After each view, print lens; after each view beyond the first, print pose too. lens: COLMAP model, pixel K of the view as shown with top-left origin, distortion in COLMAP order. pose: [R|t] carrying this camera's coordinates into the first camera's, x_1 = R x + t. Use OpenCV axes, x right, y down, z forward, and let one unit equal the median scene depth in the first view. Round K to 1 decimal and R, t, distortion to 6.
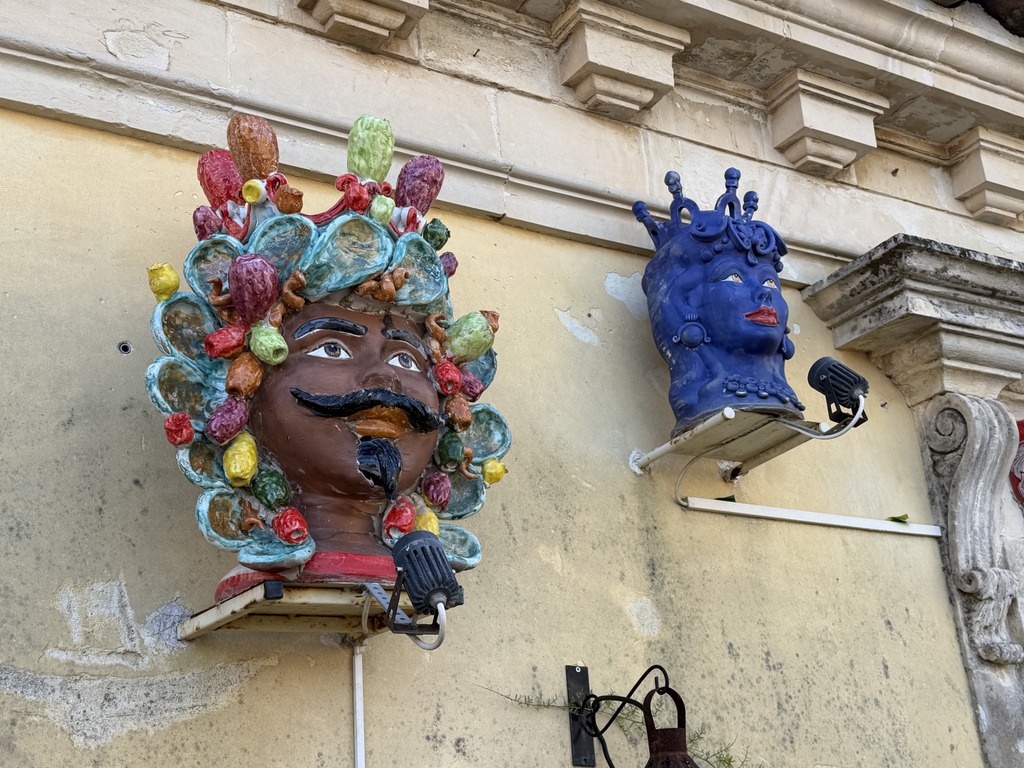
lens RADIAL K [[1328.1, 0, 513.1], [0, 1328.1, 389.2], [0, 0, 1]] dist [0.095863, 0.000000]
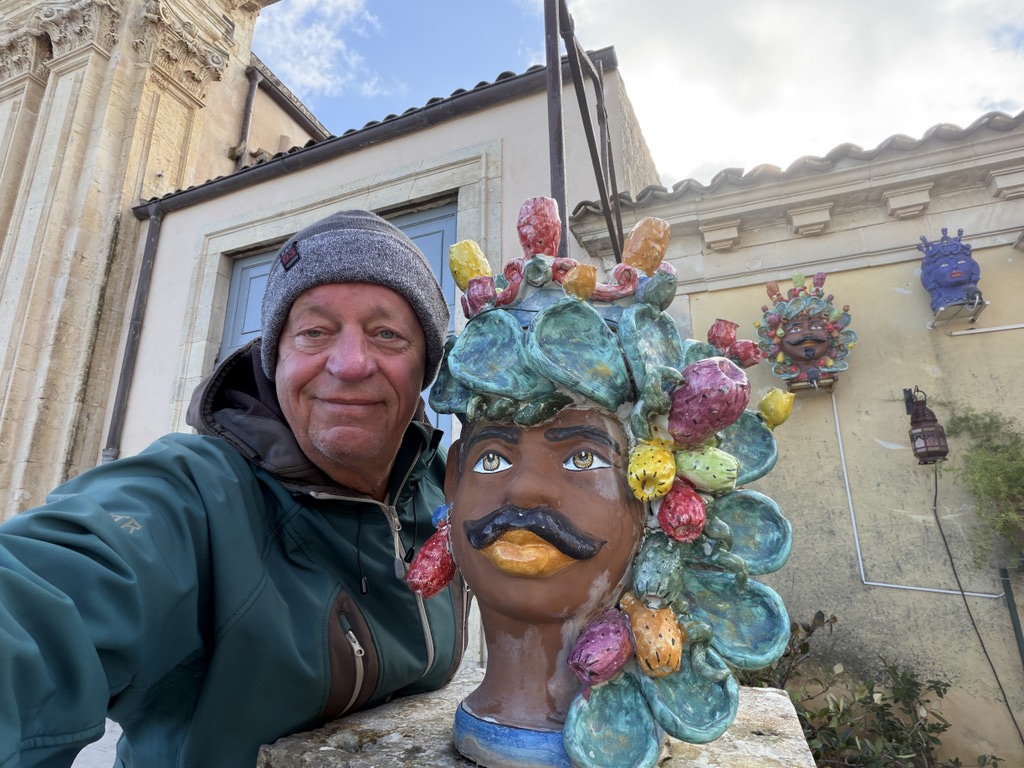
lens RADIAL K [[596.1, 0, 513.3], [0, 596.1, 385.3], [0, 0, 1]] dist [-0.009401, -0.002411]
pose [[0.584345, -0.159900, -0.795596, 0.706271], [0.255950, 0.966669, -0.006294, -0.064617], [0.770085, -0.199955, 0.605795, -0.796848]]
